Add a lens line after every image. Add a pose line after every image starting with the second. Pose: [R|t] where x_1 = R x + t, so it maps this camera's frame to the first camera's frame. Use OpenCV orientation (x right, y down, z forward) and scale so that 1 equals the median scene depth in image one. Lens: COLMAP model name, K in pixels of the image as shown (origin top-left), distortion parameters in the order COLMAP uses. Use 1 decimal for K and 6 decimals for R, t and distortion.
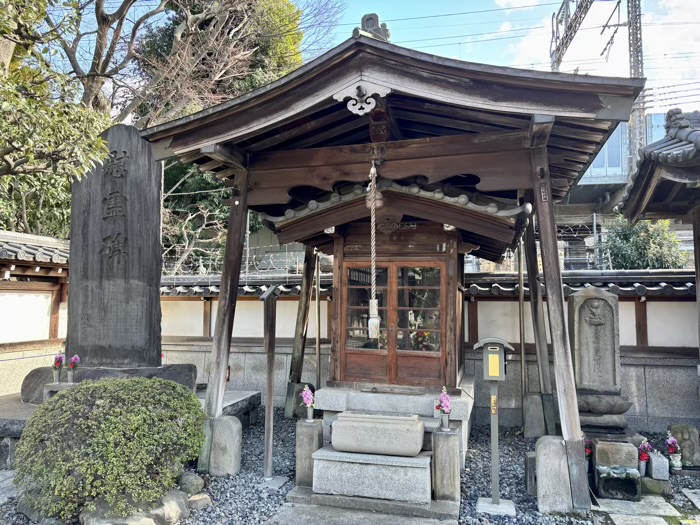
lens RADIAL K [[521.2, 0, 349.8], [0, 521.2, 261.7], [0, 0, 1]] dist [0.041570, -0.055722]
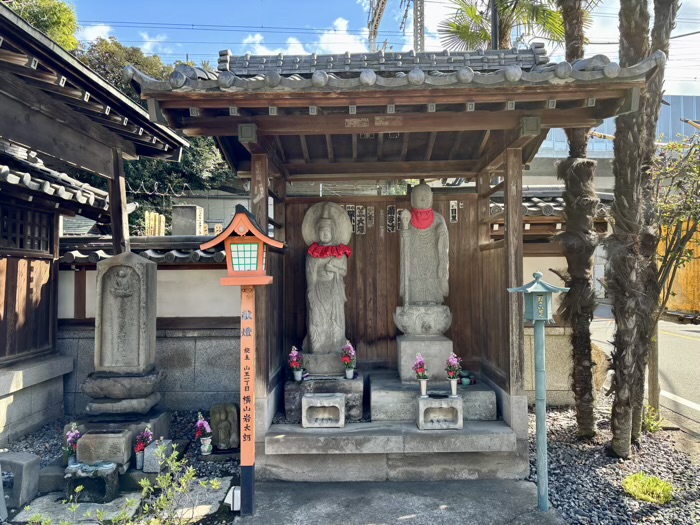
lens RADIAL K [[521.2, 0, 352.1], [0, 521.2, 262.3], [0, 0, 1]] dist [0.041570, -0.055722]
pose [[0.965798, -0.004233, 0.259260, 0.620250], [-0.010845, 0.998332, 0.056699, 0.012032], [-0.259068, -0.057571, 0.964142, 0.082731]]
